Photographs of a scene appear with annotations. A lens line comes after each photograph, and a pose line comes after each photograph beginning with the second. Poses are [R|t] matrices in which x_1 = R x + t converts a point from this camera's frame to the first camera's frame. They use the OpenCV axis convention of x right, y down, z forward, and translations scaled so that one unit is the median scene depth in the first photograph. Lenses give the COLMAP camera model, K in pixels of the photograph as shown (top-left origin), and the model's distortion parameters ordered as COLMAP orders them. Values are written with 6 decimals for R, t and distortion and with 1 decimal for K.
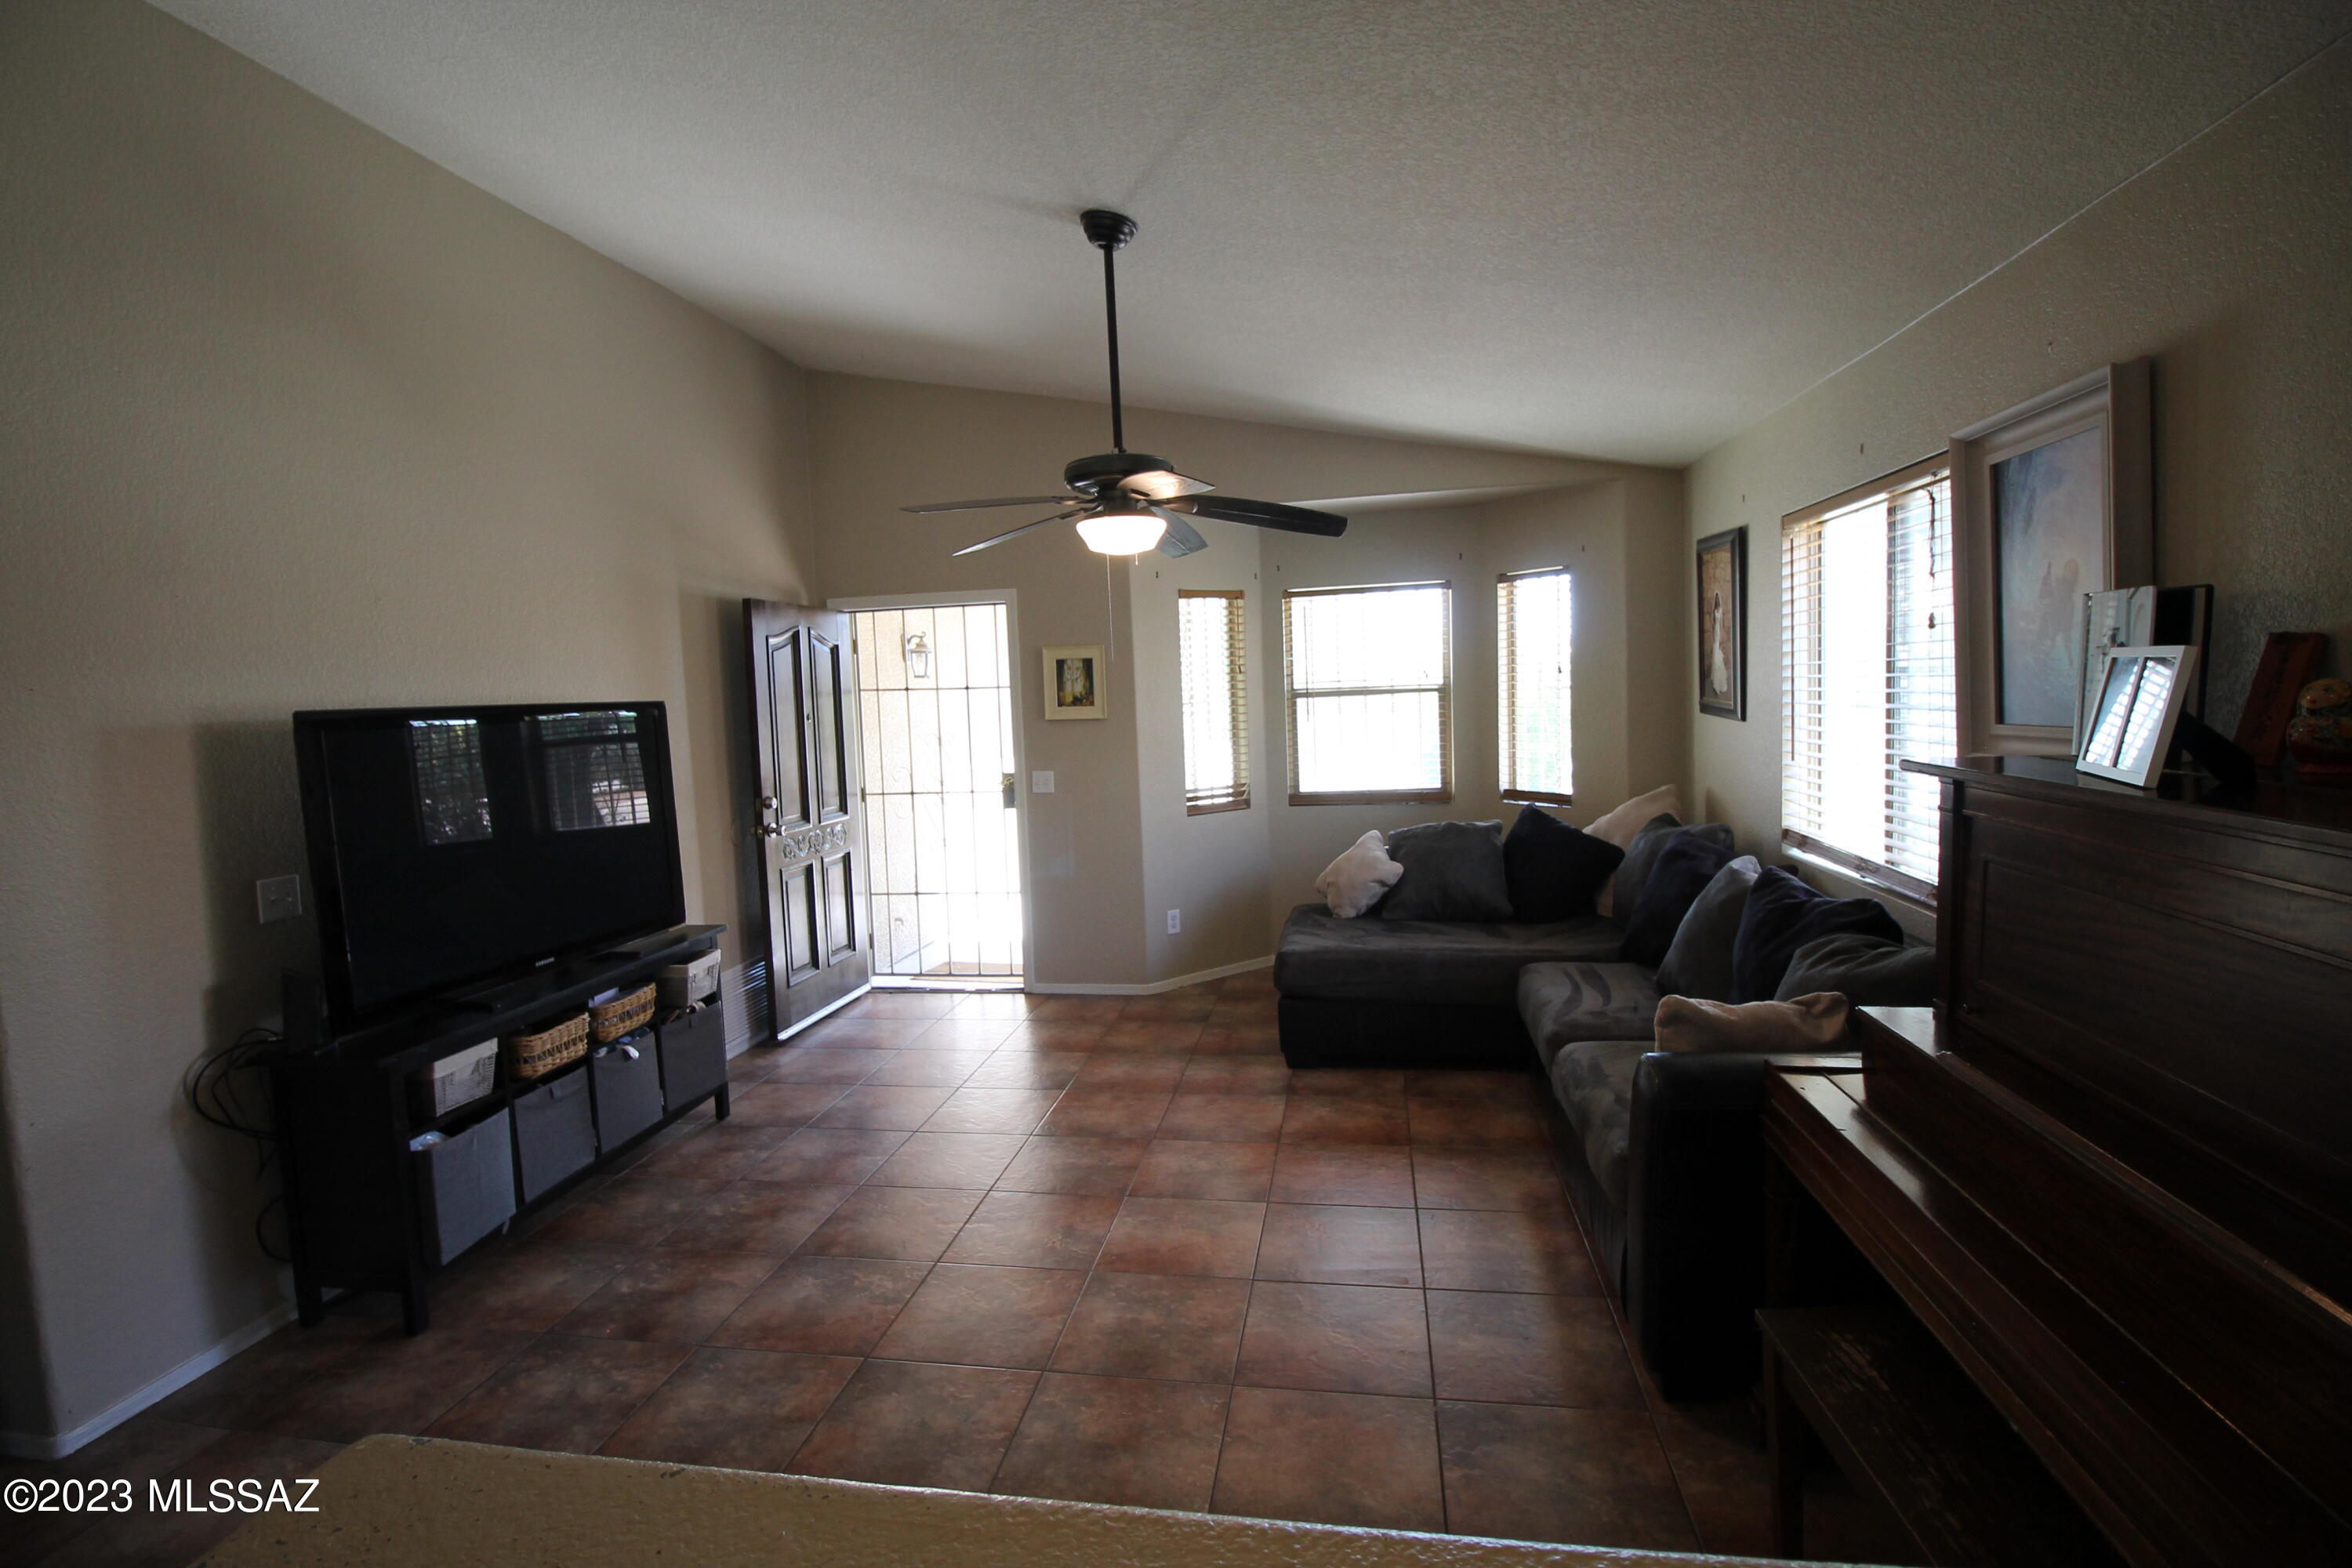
lens RADIAL K [[1106.0, 0, 1172.4], [0, 1106.0, 772.9], [0, 0, 1]] dist [-0.001204, -0.000901]
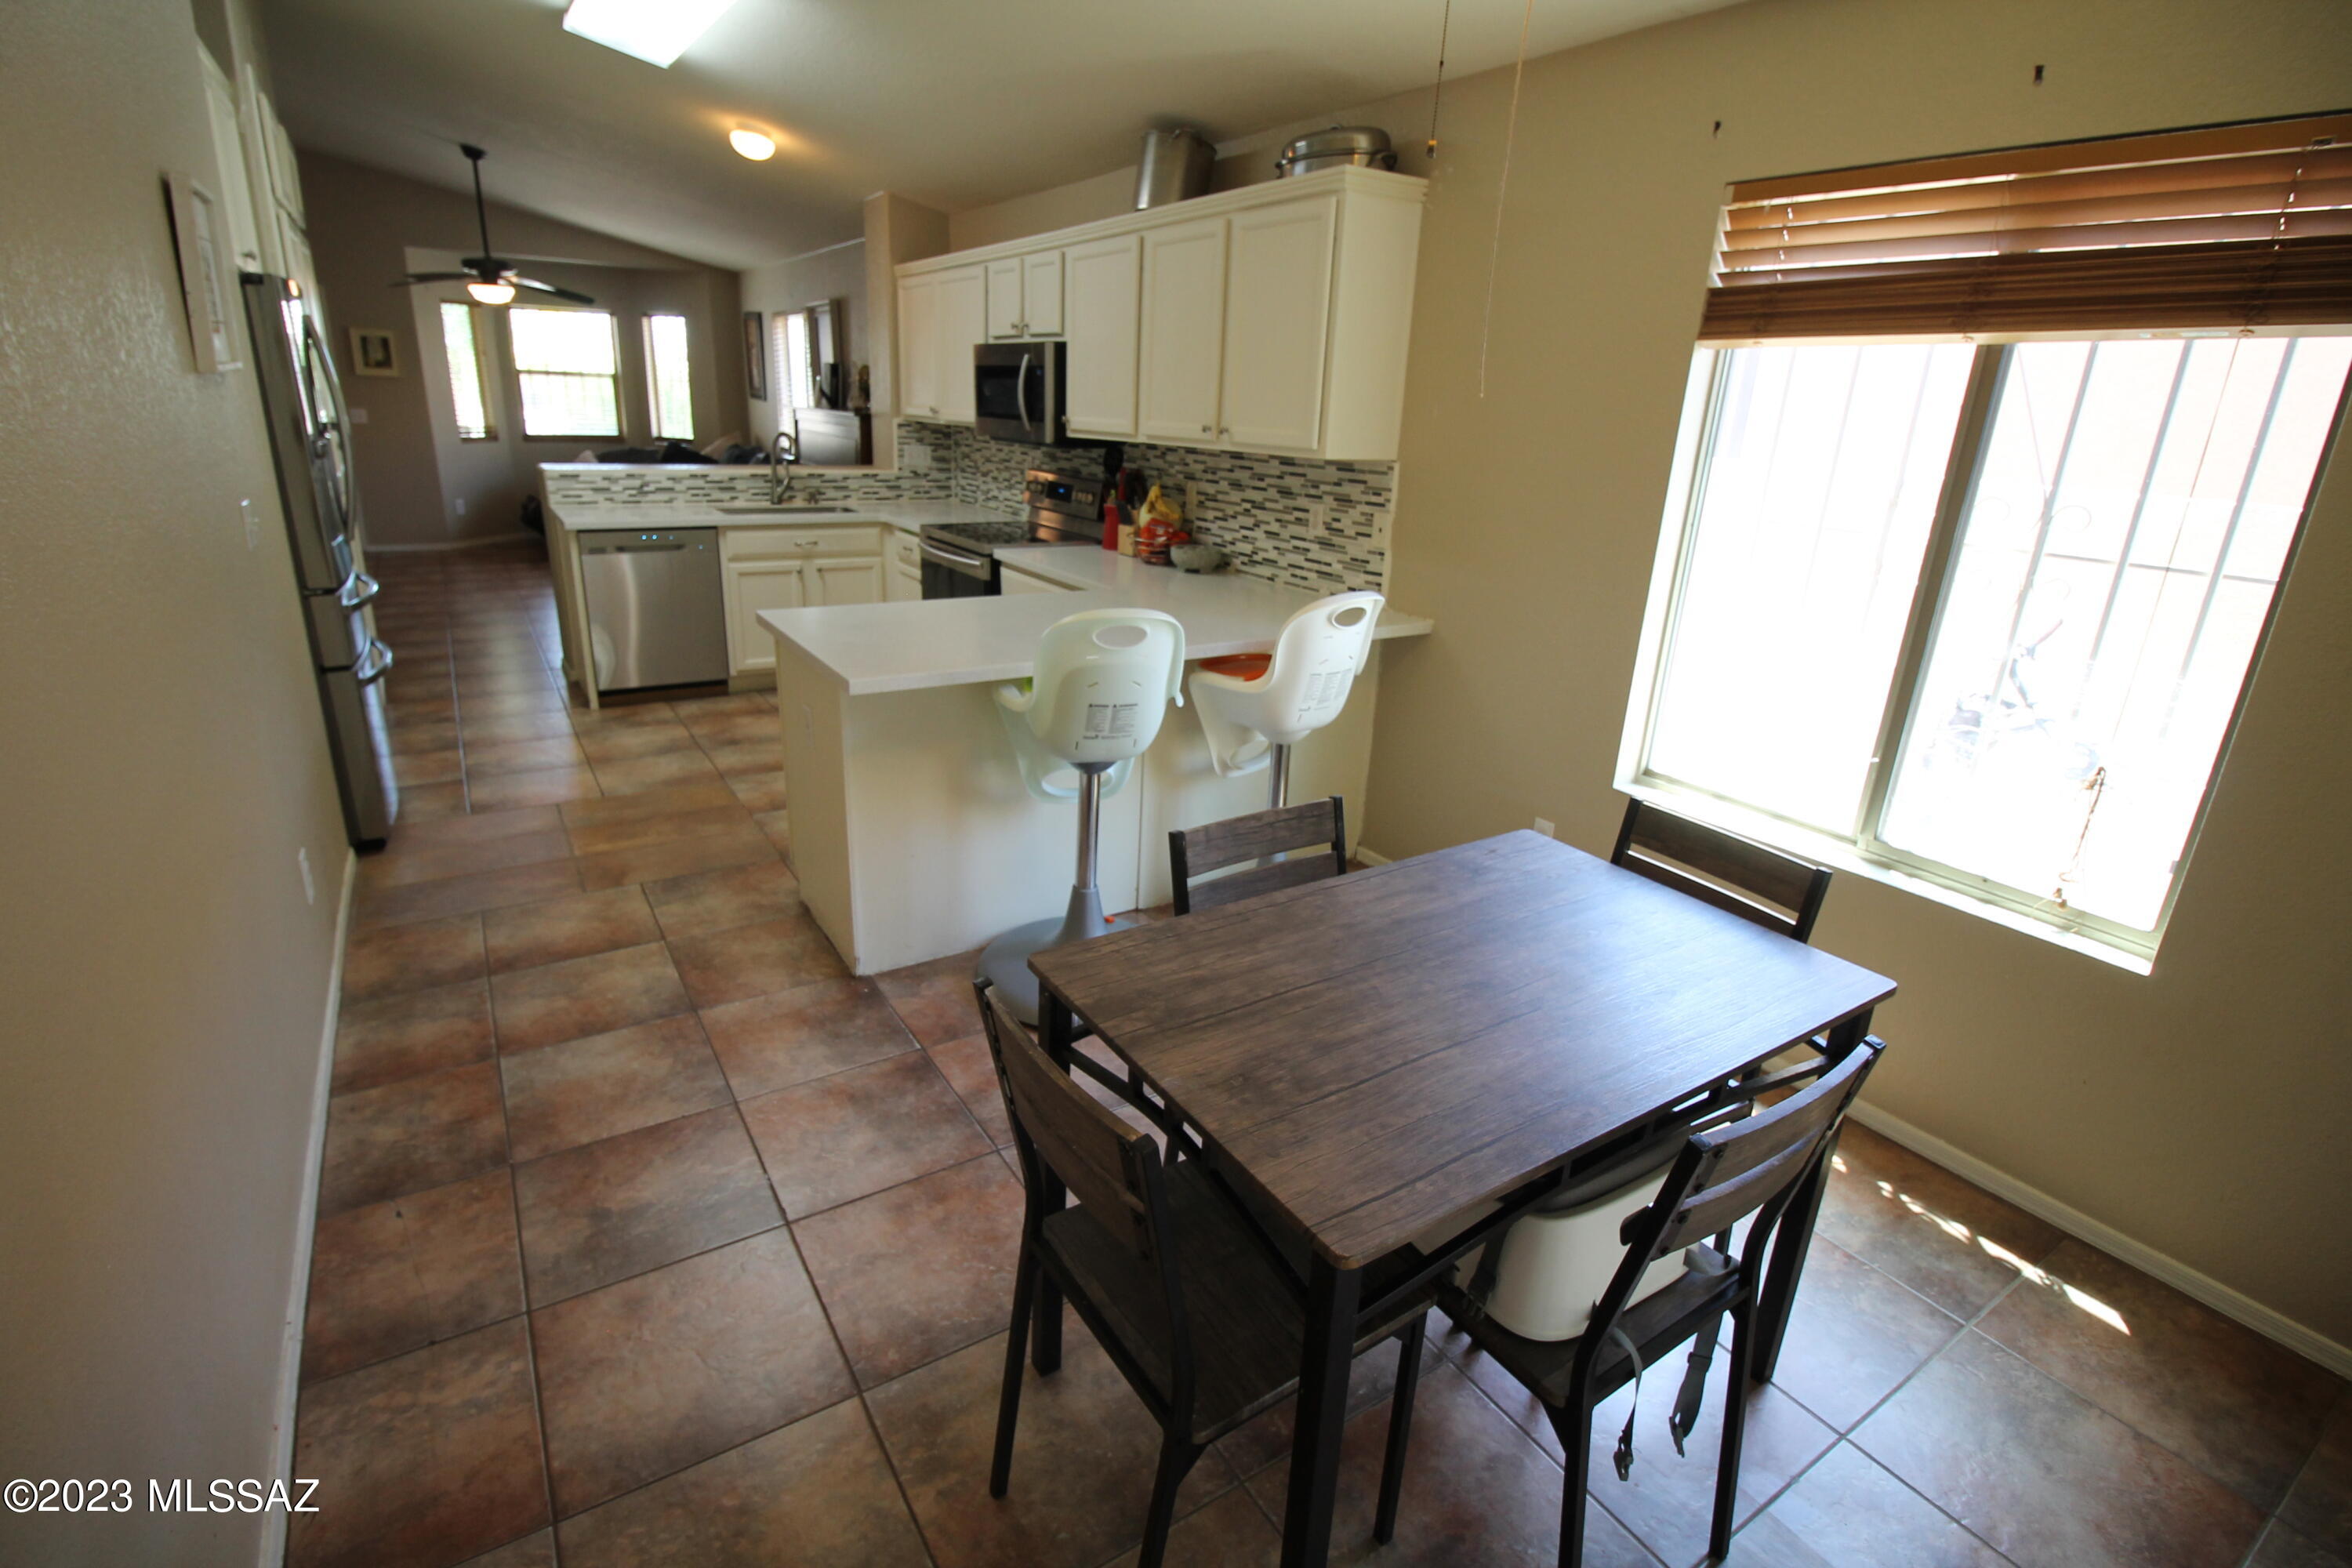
lens RADIAL K [[1098.0, 0, 1165.4], [0, 1098.0, 769.5], [0, 0, 1]] dist [0.001227, -0.014909]
pose [[0.733898, -0.146085, 0.663364, -0.607952], [-0.023614, 0.970522, 0.239852, 0.156414], [-0.678849, -0.191692, 0.708815, -1.610379]]
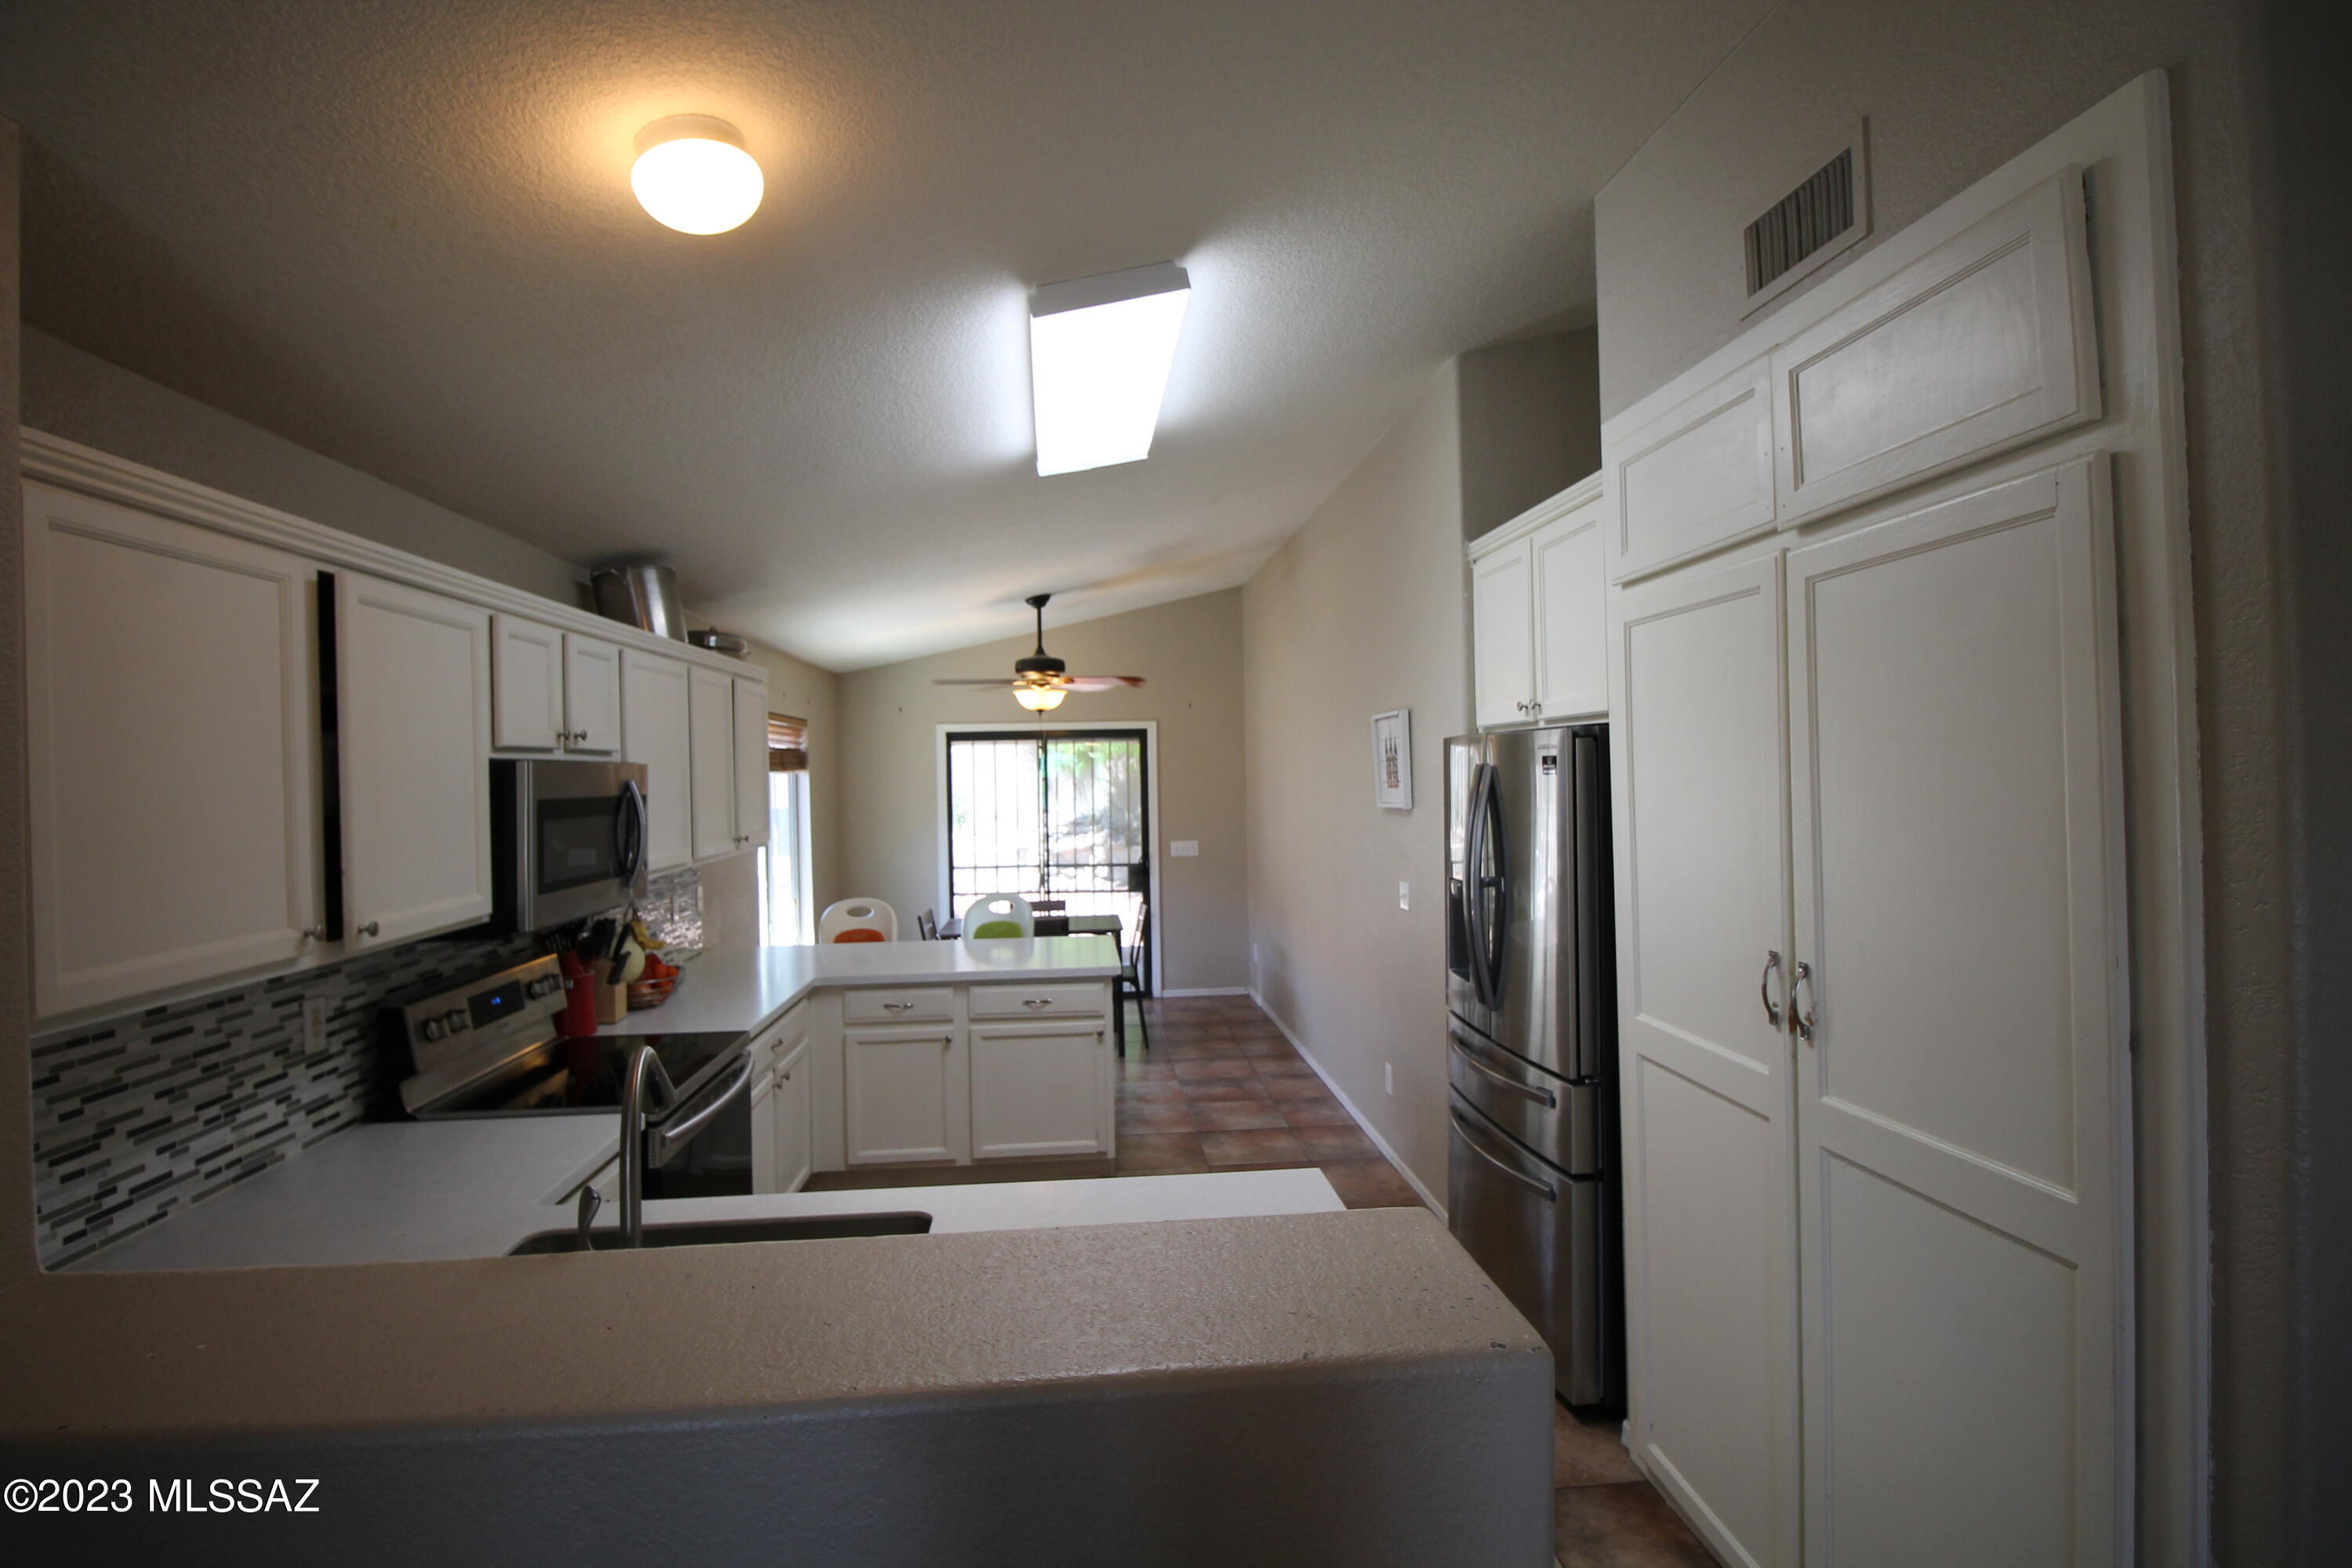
lens RADIAL K [[1097.3, 0, 1164.1], [0, 1097.3, 772.8], [0, 0, 1]] dist [-0.000956, -0.012207]
pose [[-0.964894, 0.063236, -0.254912, 0.019761], [0.043455, 0.995643, 0.082504, -0.065856], [0.259018, 0.068530, -0.963438, 0.484495]]
